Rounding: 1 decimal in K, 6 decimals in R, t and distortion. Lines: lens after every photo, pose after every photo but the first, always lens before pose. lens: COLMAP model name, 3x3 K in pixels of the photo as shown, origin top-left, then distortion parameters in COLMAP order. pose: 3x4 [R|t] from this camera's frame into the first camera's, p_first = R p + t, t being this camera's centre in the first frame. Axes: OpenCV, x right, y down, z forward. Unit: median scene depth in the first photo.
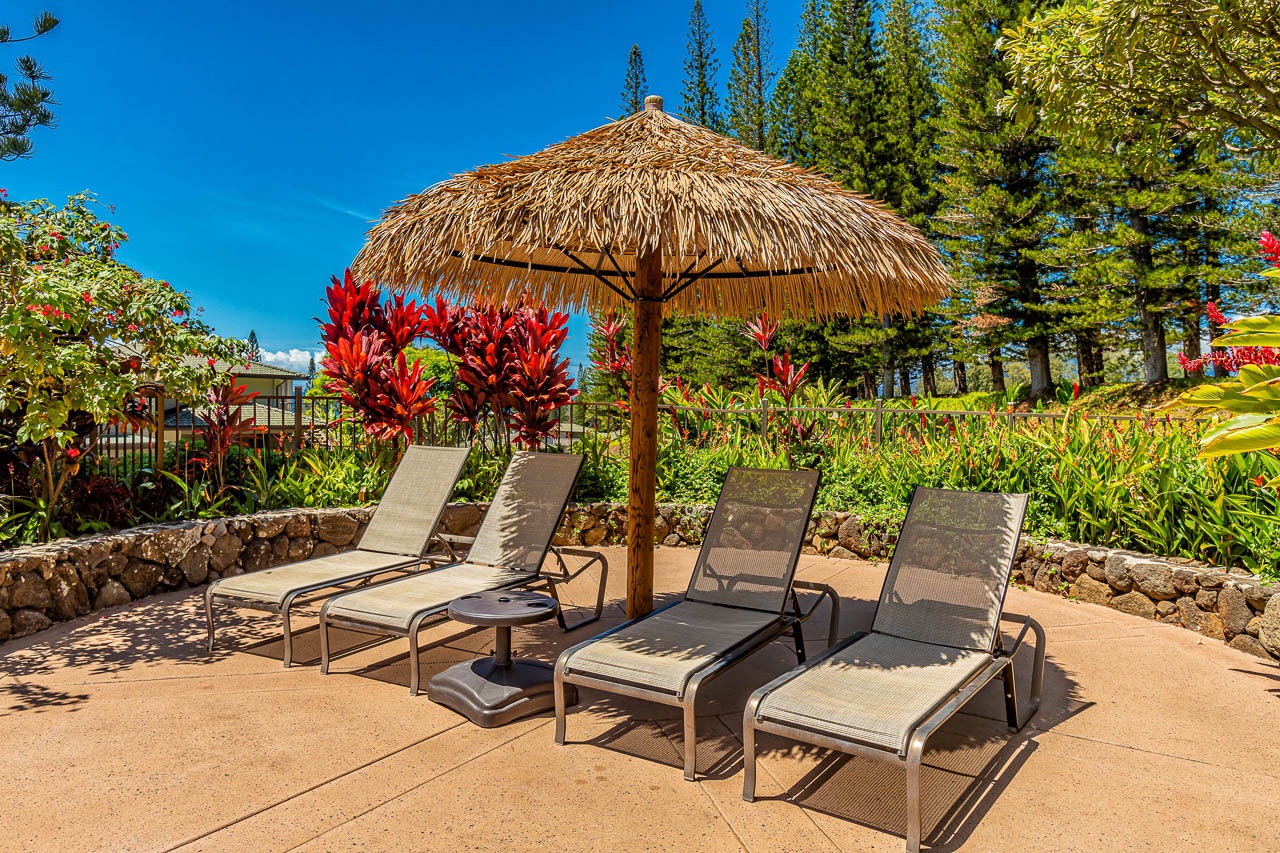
lens RADIAL K [[937.1, 0, 637.0], [0, 937.1, 428.7], [0, 0, 1]] dist [-0.004529, -0.001033]
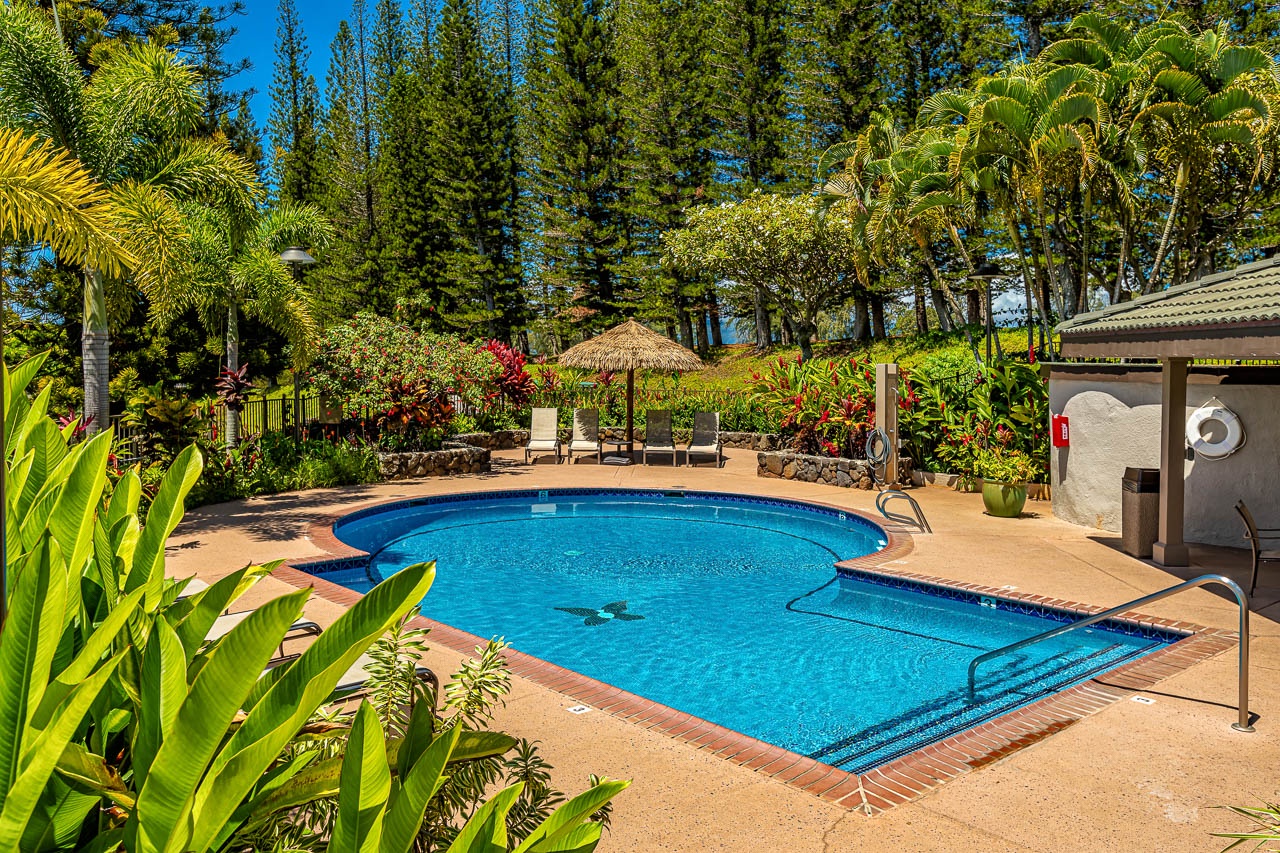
lens RADIAL K [[937.1, 0, 637.6], [0, 937.1, 422.2], [0, 0, 1]] dist [-0.004529, -0.001033]
pose [[0.885701, -0.046787, 0.461892, -0.210466], [0.028706, 0.998524, 0.046101, -0.010904], [-0.463367, -0.027573, 0.885737, -0.295296]]
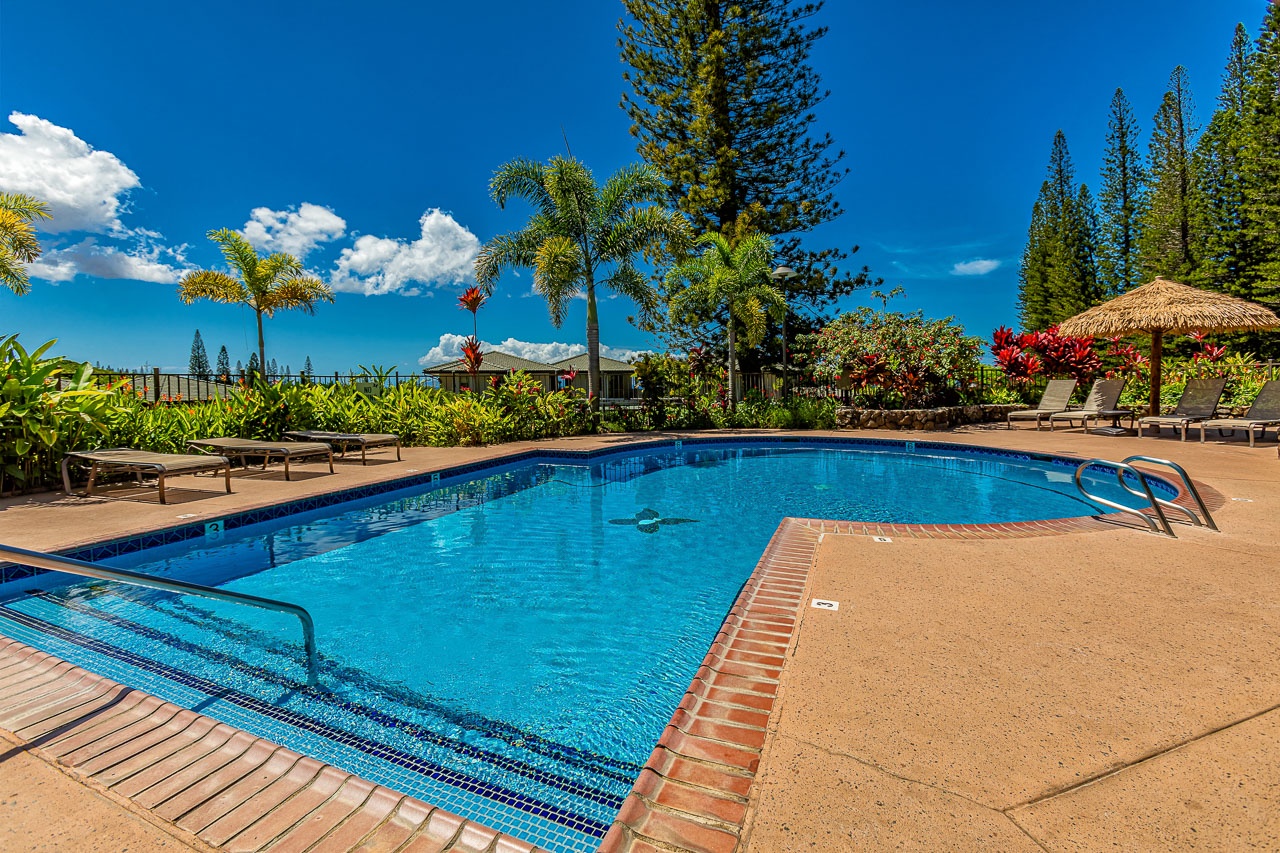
lens RADIAL K [[552.2, 0, 631.5], [0, 552.2, 406.1], [0, 0, 1]] dist [-0.000692, -0.000268]
pose [[0.793601, -0.010317, -0.608352, -0.034605], [0.012560, 0.999921, -0.000573, 0.013671], [0.608309, -0.007186, 0.793667, -0.217385]]
